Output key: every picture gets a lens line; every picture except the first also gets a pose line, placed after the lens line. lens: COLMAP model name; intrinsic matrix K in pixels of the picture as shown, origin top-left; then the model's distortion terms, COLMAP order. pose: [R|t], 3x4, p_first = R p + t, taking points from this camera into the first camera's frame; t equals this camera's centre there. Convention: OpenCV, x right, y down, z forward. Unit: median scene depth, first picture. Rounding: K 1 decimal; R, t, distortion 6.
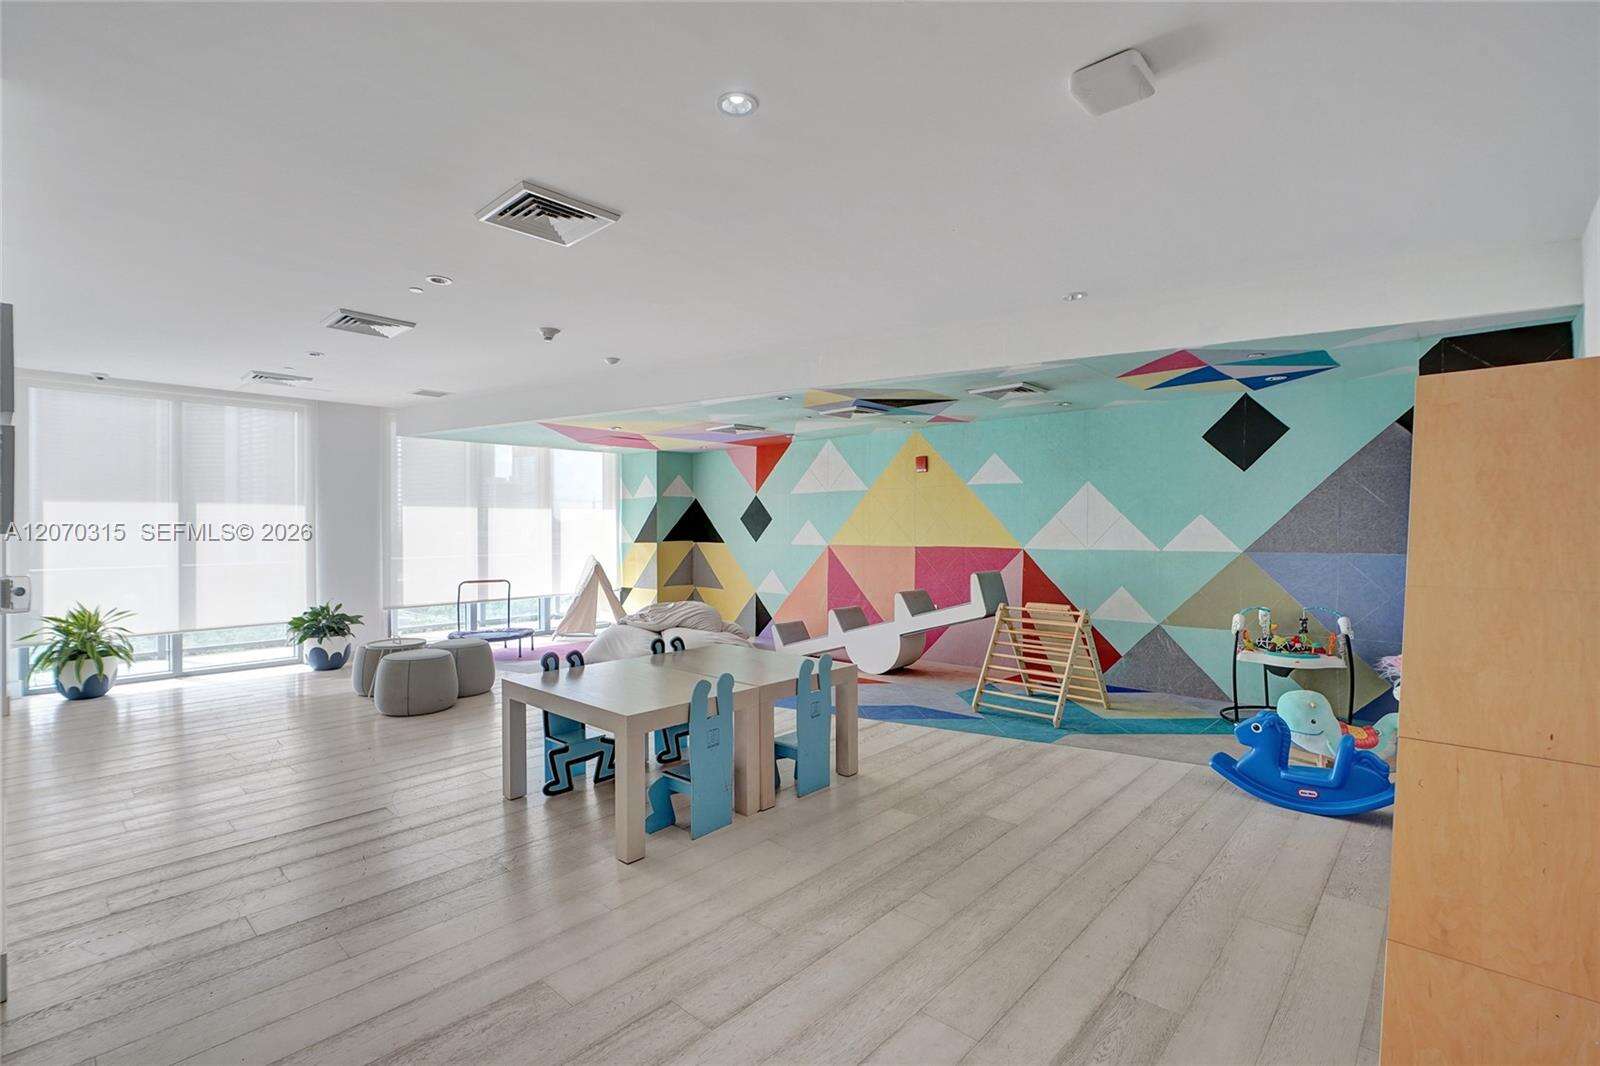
lens RADIAL K [[710.2, 0, 806.5], [0, 710.2, 532.2], [0, 0, 1]] dist [0.000373, 0.000165]
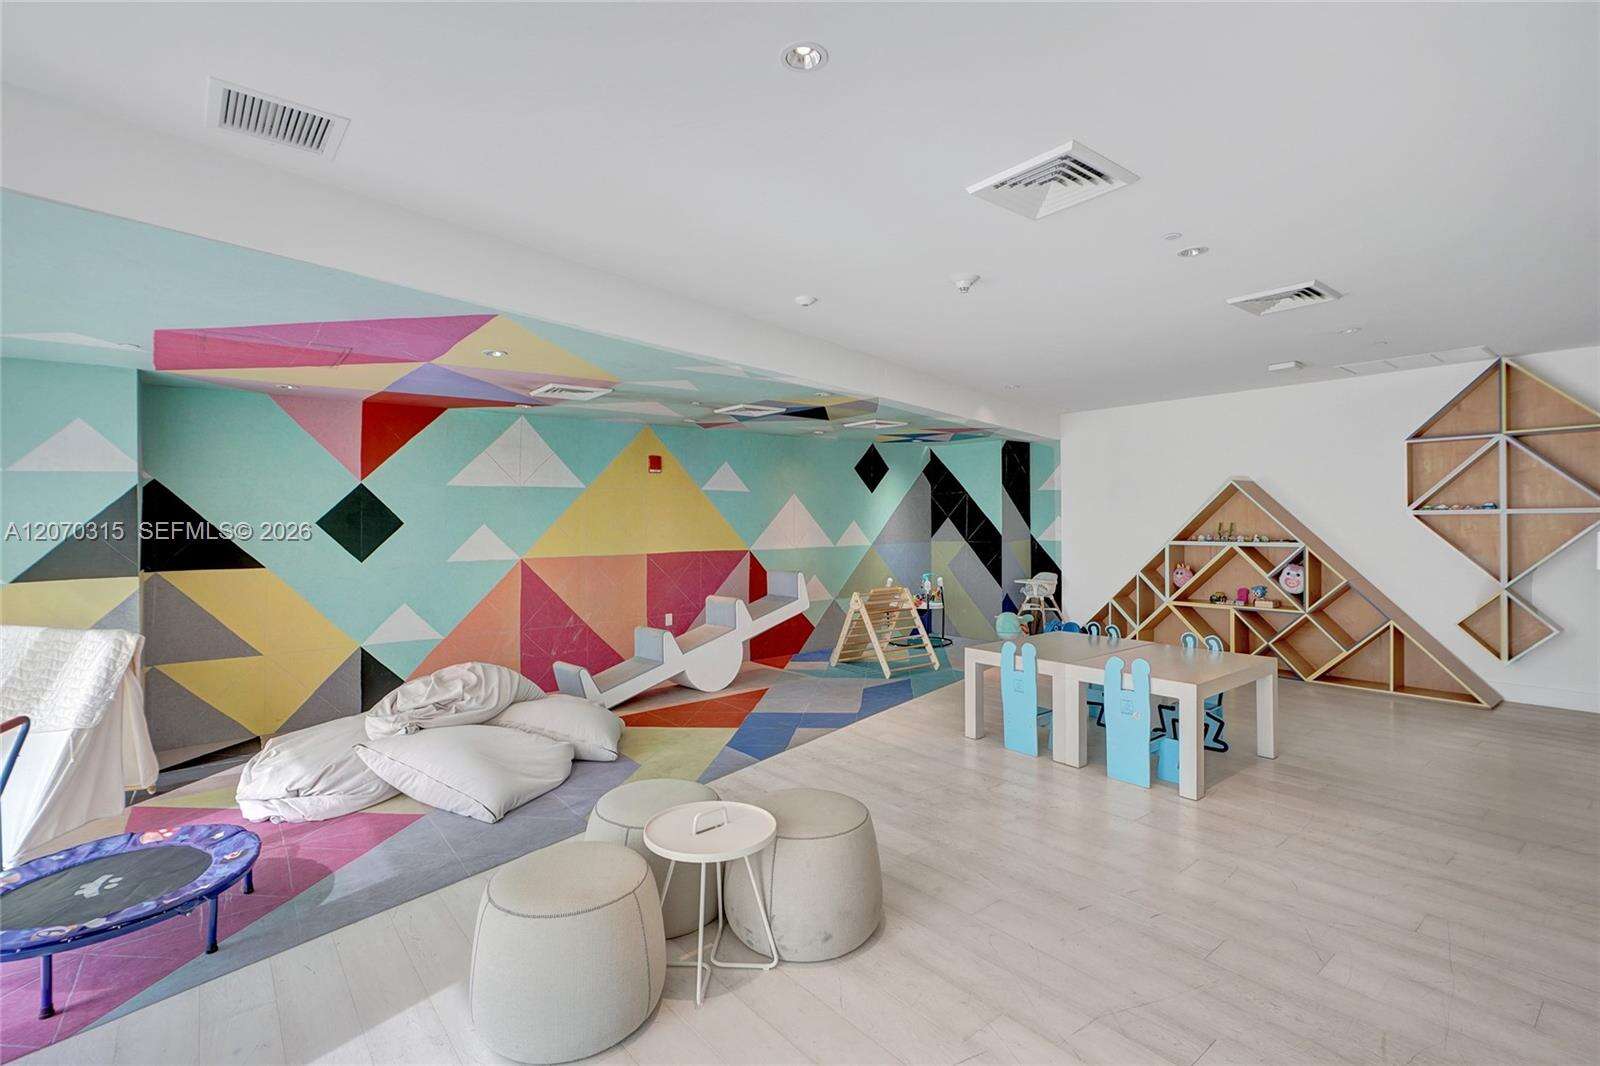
lens RADIAL K [[710.2, 0, 806.5], [0, 710.2, 532.2], [0, 0, 1]] dist [0.000373, 0.000165]
pose [[0.173751, -0.018936, 0.984608, -0.714312], [0.007856, 0.999810, 0.017843, -0.022396], [-0.984758, 0.004635, 0.173867, 0.640751]]
